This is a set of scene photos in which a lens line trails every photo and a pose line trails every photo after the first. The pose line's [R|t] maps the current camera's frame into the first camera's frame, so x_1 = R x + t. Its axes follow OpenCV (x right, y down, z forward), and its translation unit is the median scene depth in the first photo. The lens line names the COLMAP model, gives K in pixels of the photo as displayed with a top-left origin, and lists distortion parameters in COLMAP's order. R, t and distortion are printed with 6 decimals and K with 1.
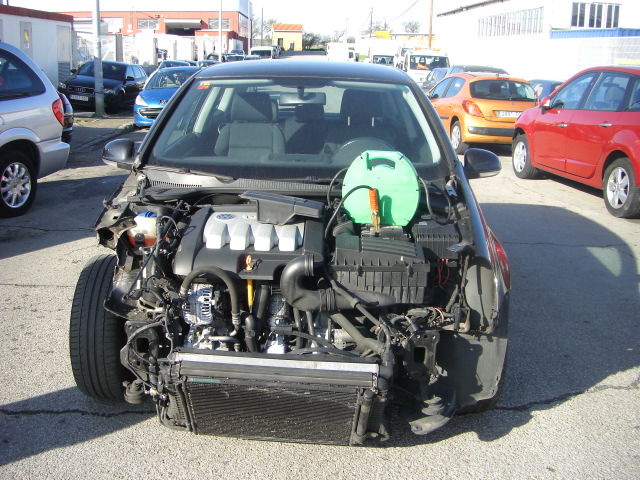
lens RADIAL K [[697.4, 0, 320.0], [0, 697.4, 240.0], [0, 0, 1]] dist [-0.154911, 0.046449]
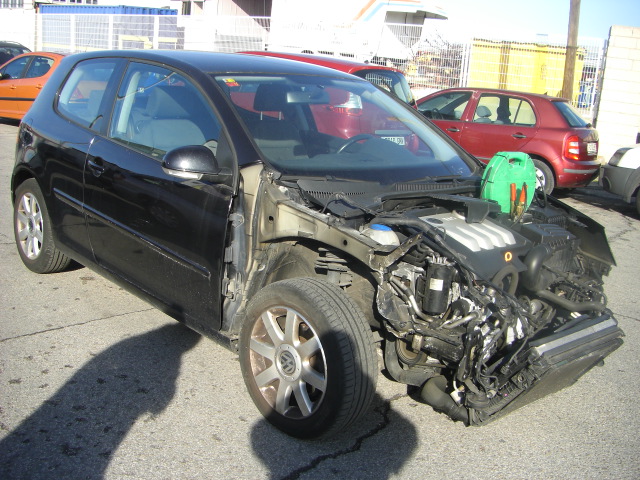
lens RADIAL K [[697.4, 0, 320.0], [0, 697.4, 240.0], [0, 0, 1]] dist [-0.154911, 0.046449]
pose [[0.740725, -0.130831, 0.658946, -0.924636], [0.106880, 0.991311, 0.076676, -0.100916], [-0.663252, 0.013633, 0.748272, 0.327289]]
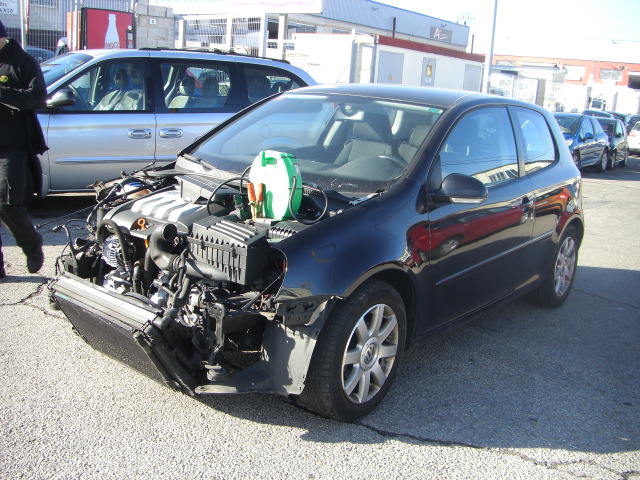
lens RADIAL K [[697.4, 0, 320.0], [0, 697.4, 240.0], [0, 0, 1]] dist [-0.154911, 0.046449]
pose [[0.815082, 0.162127, -0.556198, 0.775935], [-0.196902, 0.980419, -0.002767, 0.000296], [0.544859, 0.111772, 0.831045, 0.123305]]
